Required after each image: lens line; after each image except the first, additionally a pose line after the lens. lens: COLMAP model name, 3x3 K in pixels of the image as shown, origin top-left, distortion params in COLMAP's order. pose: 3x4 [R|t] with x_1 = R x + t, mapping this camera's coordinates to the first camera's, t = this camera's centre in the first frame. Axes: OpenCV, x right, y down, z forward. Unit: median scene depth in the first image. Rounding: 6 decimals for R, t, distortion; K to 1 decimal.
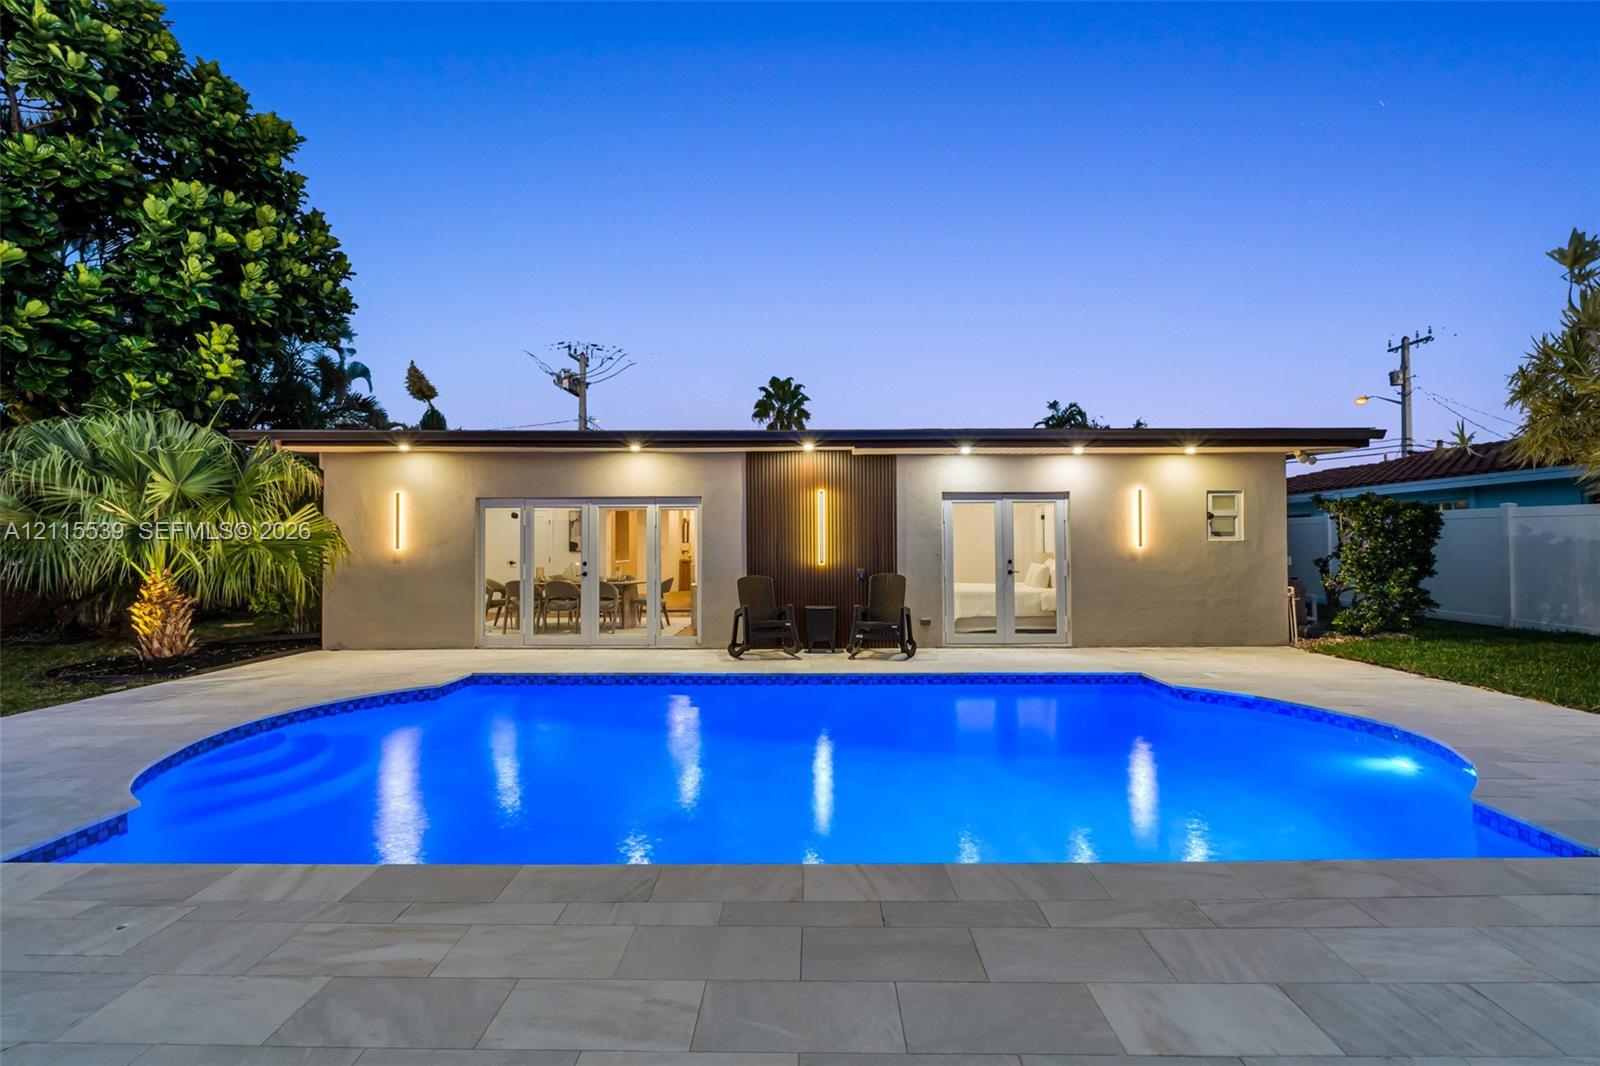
lens RADIAL K [[687.3, 0, 795.7], [0, 687.3, 541.3], [0, 0, 1]] dist [-0.001198, -0.000164]
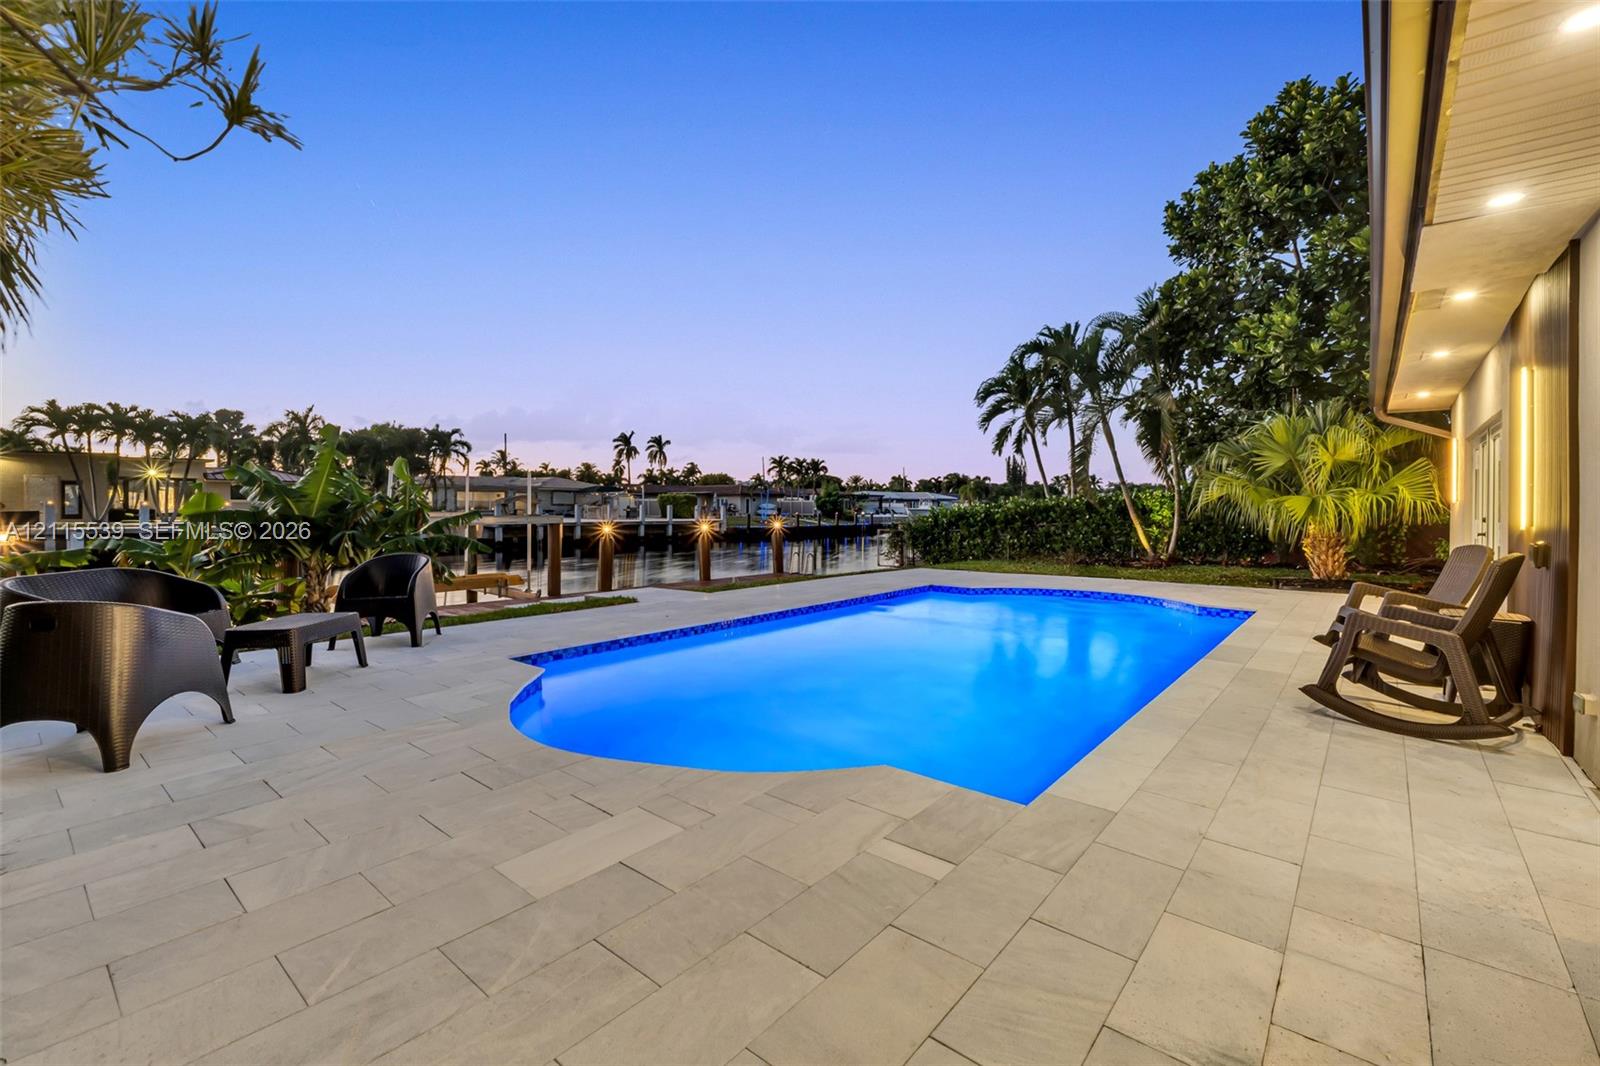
lens RADIAL K [[698.4, 0, 806.4], [0, 698.4, 507.4], [0, 0, 1]] dist [-0.002142, -0.000291]
pose [[-0.629518, 0.000559, -0.776986, 0.695608], [-0.002438, 0.999993, 0.002694, 0.019243], [0.776982, 0.003591, -0.629512, 0.927831]]
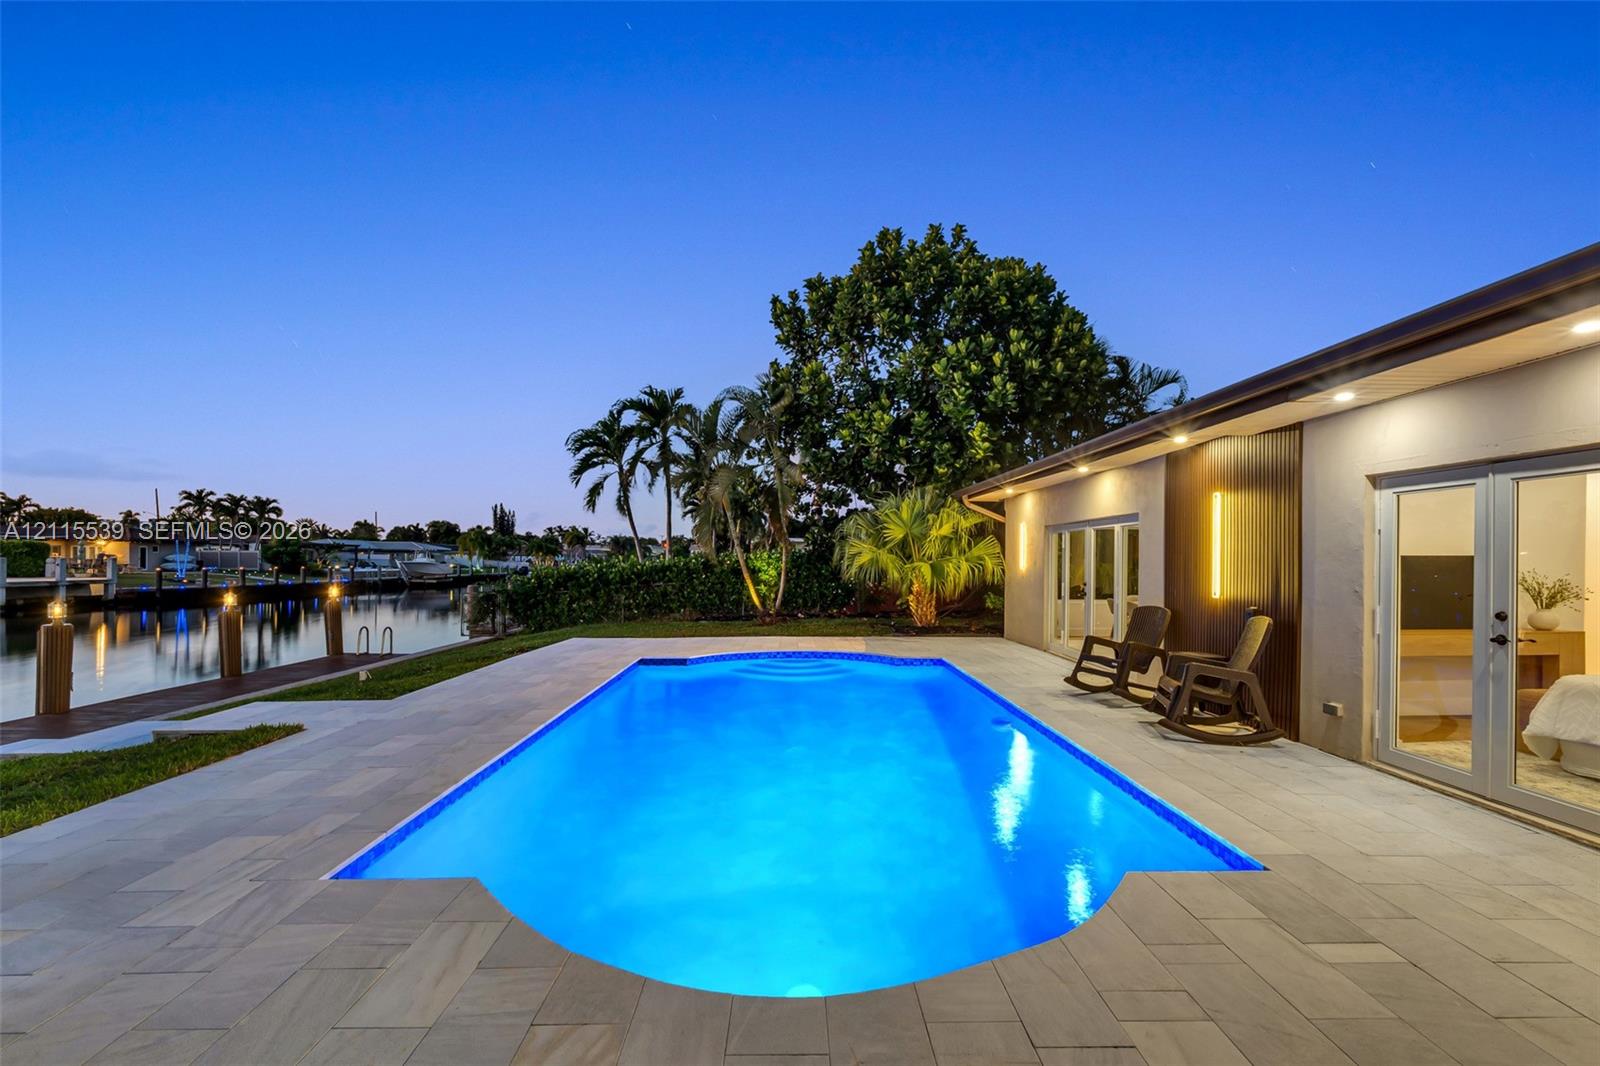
lens RADIAL K [[699.1, 0, 805.5], [0, 699.1, 562.4], [0, 0, 1]] dist [-0.004928, -0.000552]
pose [[0.038961, 0.006196, -0.999222, 0.736125], [-0.007030, 0.999958, 0.005926, -0.004667], [0.999216, 0.006794, 0.039003, 0.547421]]
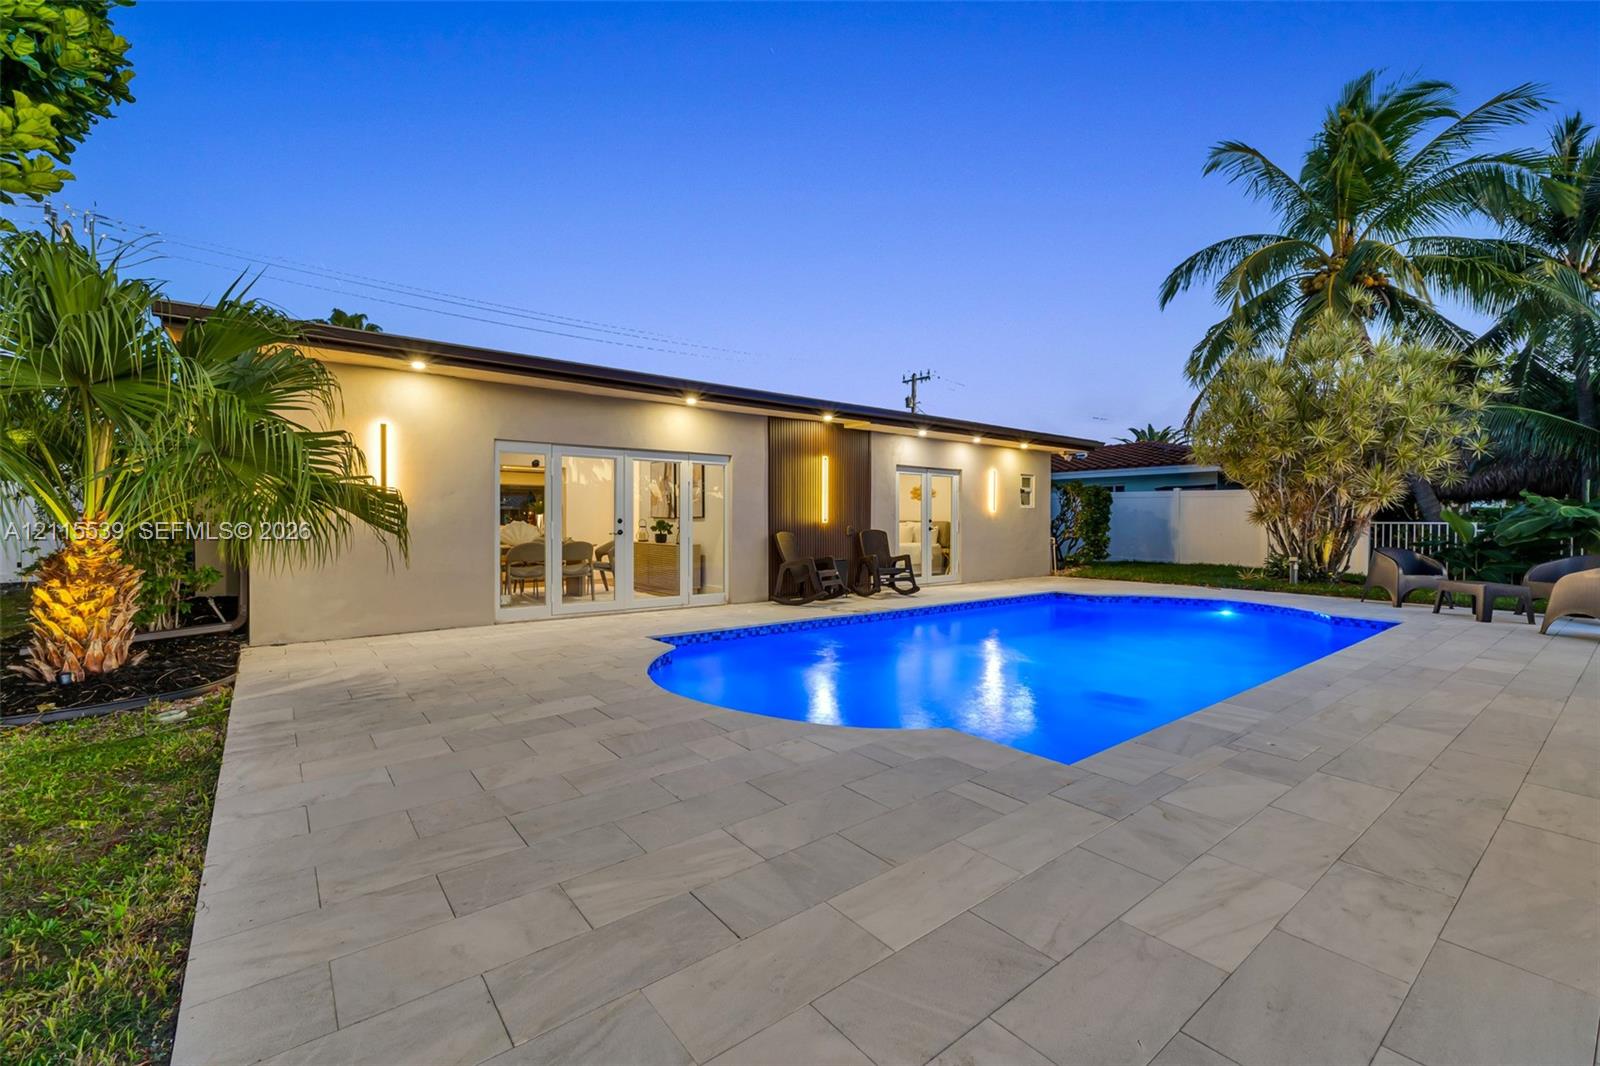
lens RADIAL K [[687.3, 0, 795.7], [0, 687.3, 541.3], [0, 0, 1]] dist [-0.001198, -0.000164]
pose [[0.775533, -0.013281, 0.631167, -0.714478], [-0.006397, 0.999562, 0.028893, 0.032214], [-0.631274, -0.026445, 0.775109, 0.149662]]
